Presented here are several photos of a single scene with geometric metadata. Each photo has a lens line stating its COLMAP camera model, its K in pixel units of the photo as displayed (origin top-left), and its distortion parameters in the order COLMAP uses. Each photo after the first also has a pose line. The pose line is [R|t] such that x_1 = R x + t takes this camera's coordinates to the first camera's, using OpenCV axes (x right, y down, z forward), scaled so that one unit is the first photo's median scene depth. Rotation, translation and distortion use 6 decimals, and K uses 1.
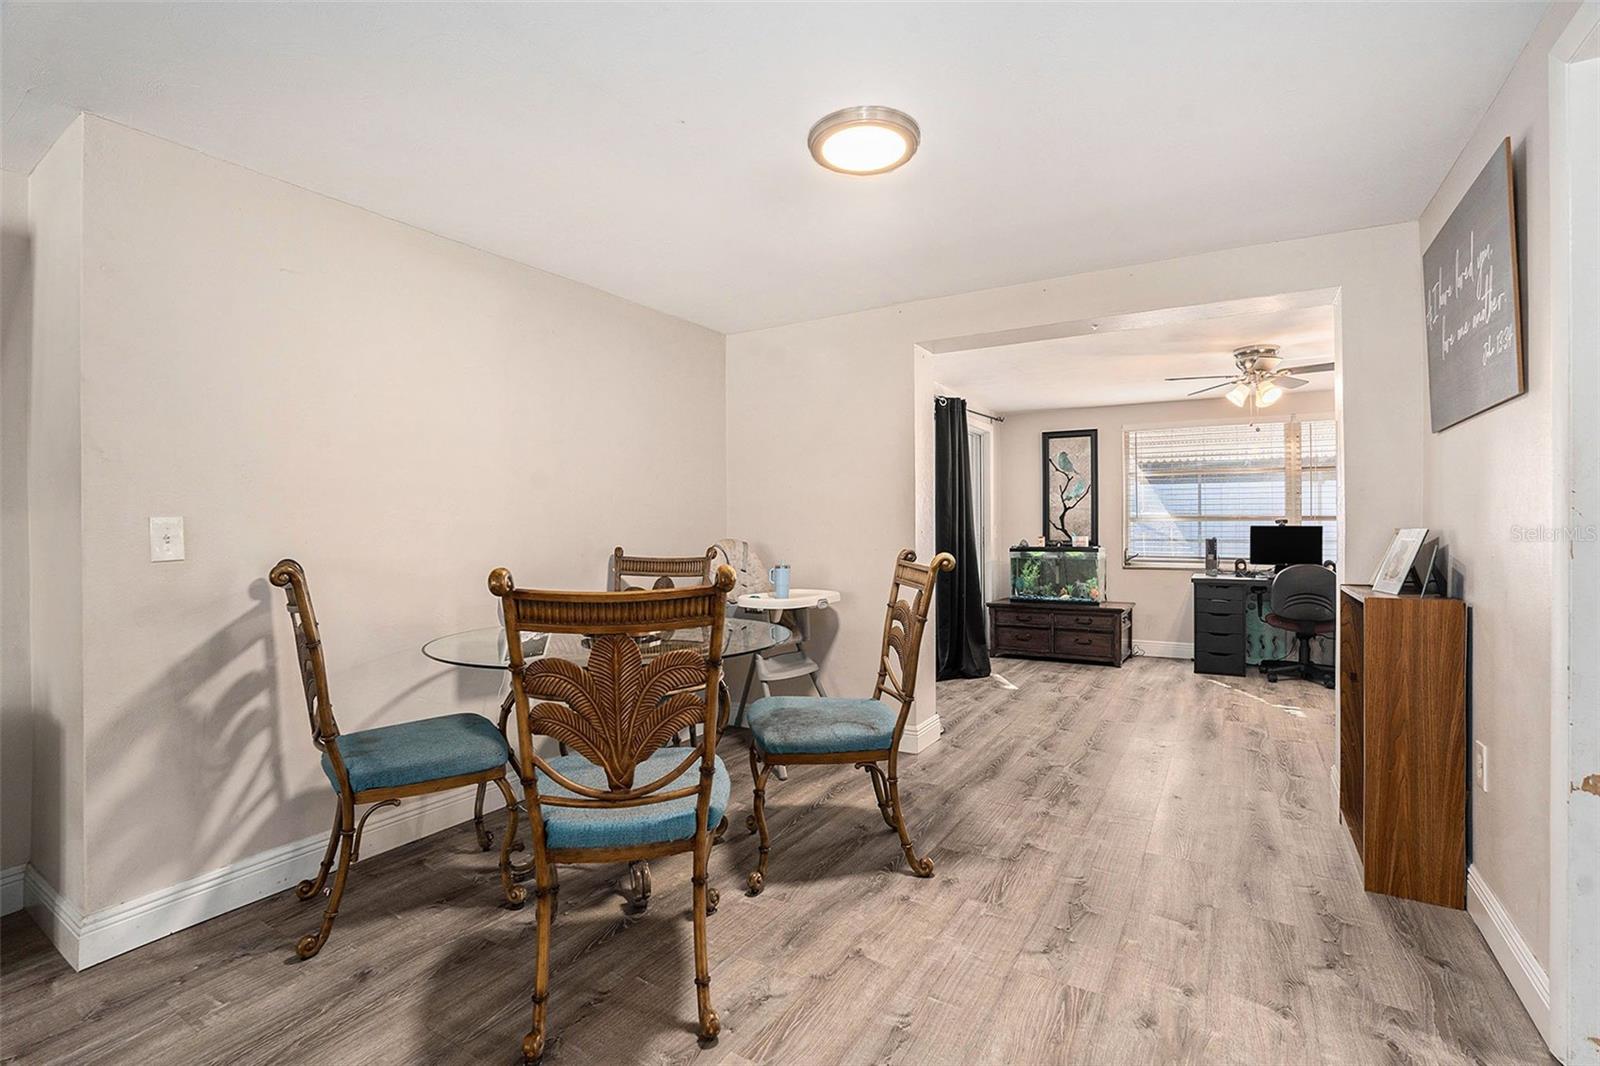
lens RADIAL K [[742.0, 0, 810.6], [0, 742.0, 537.0], [0, 0, 1]] dist [-0.066686, 0.017644]
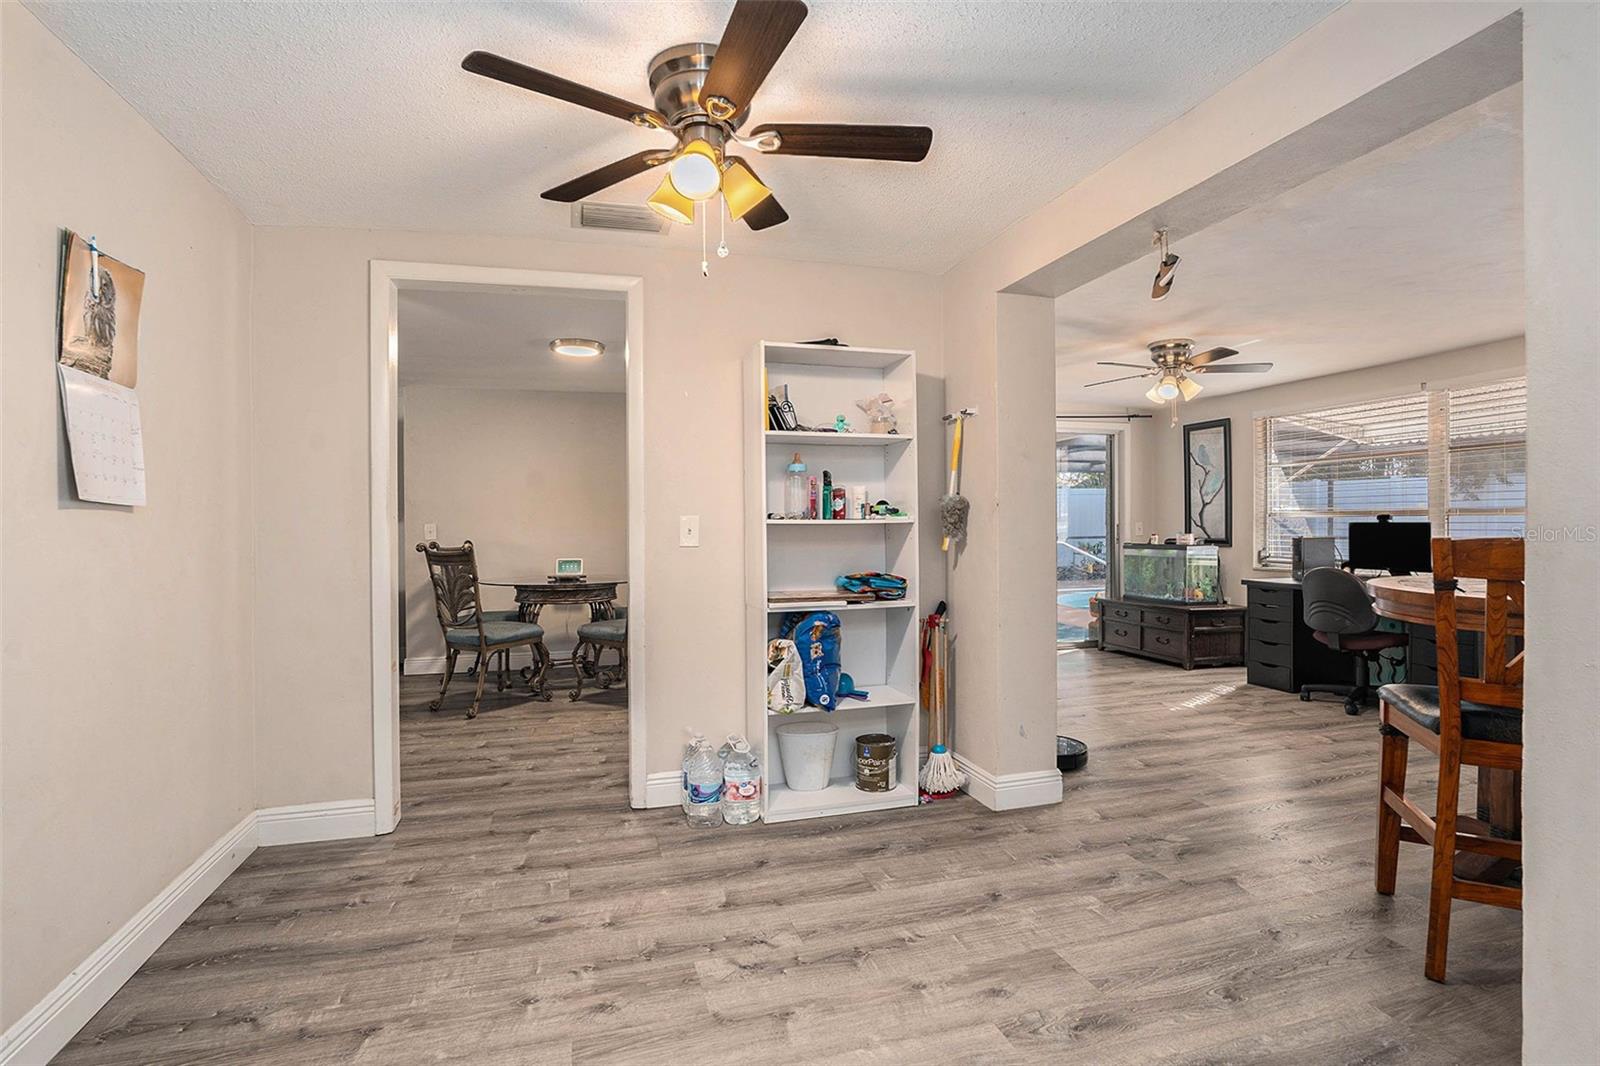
lens RADIAL K [[754.2, 0, 807.3], [0, 754.2, 540.1], [0, 0, 1]] dist [-0.034842, 0.000256]
pose [[0.749480, 0.010846, -0.661938, 0.637249], [-0.004427, 0.999926, 0.011371, -0.001614], [0.662012, -0.005592, 0.749472, -0.060364]]
